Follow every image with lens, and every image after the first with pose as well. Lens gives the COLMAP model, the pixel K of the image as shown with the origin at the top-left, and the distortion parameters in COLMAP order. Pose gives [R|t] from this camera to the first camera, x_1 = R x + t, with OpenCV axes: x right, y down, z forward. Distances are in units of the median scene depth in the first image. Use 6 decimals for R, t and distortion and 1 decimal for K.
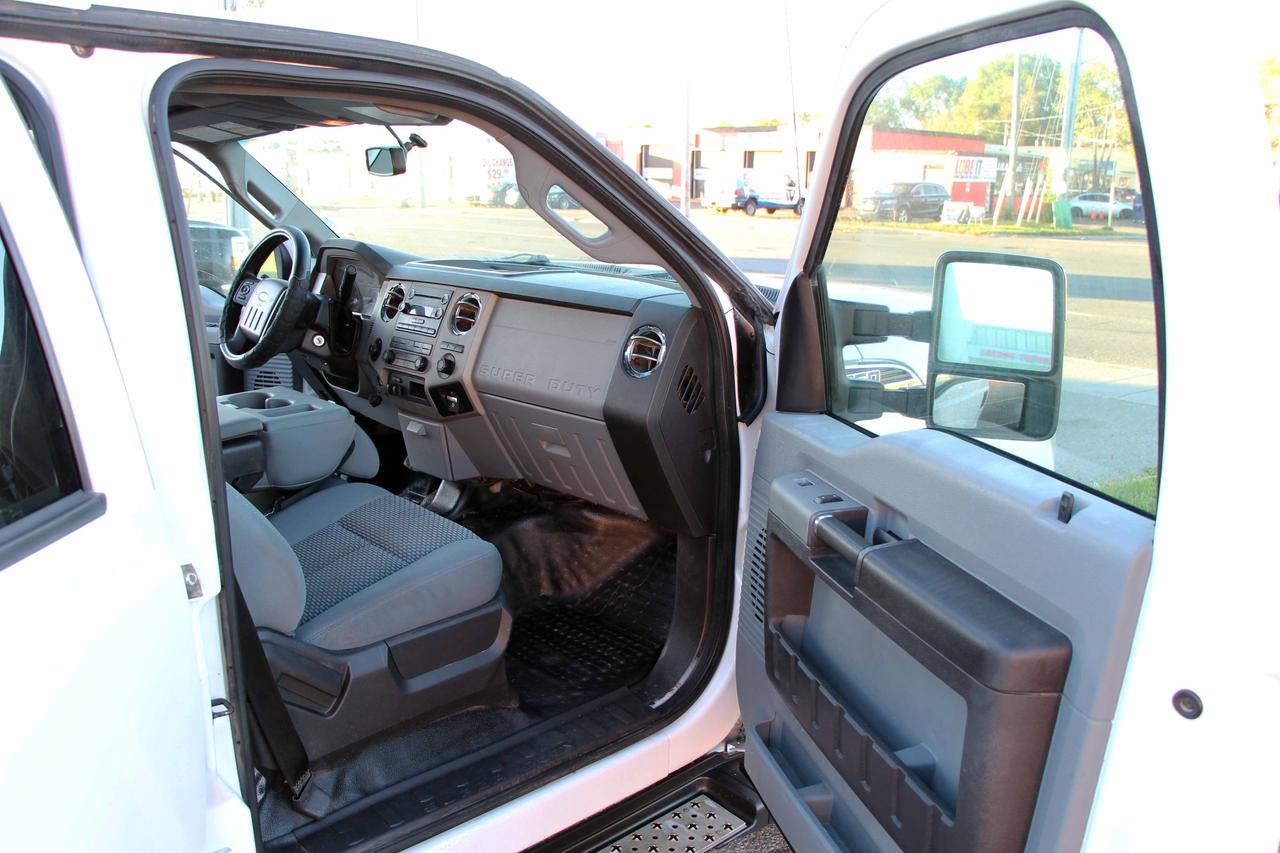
lens RADIAL K [[1042.6, 0, 653.8], [0, 1042.6, 437.4], [0, 0, 1]] dist [-0.175924, 0.140174]
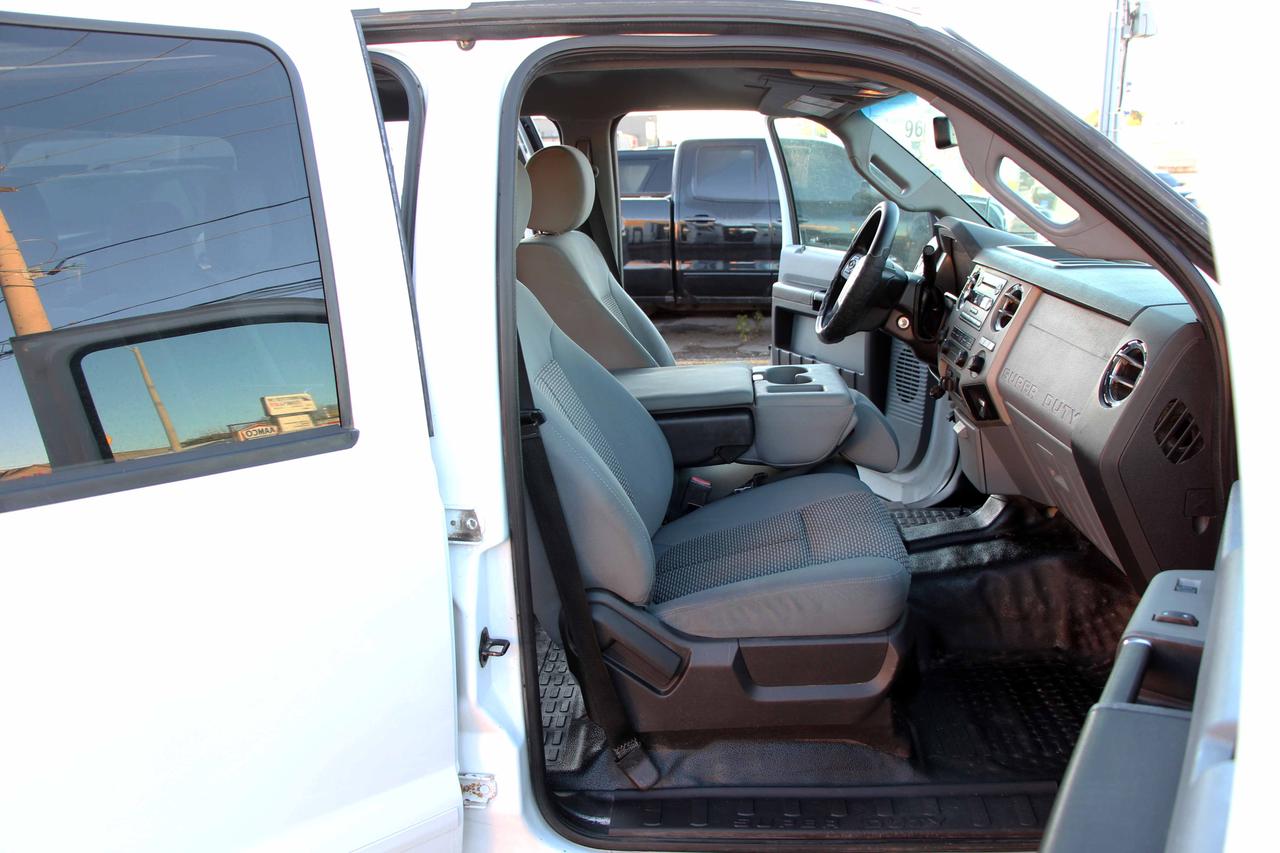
lens RADIAL K [[1042.6, 0, 642.5], [0, 1042.6, 437.6], [0, 0, 1]] dist [-0.175924, 0.140174]
pose [[0.680051, 0.161405, -0.715178, 0.290517], [-0.145485, 0.985777, 0.084136, -0.046878], [0.718586, 0.046831, 0.693860, 0.226318]]
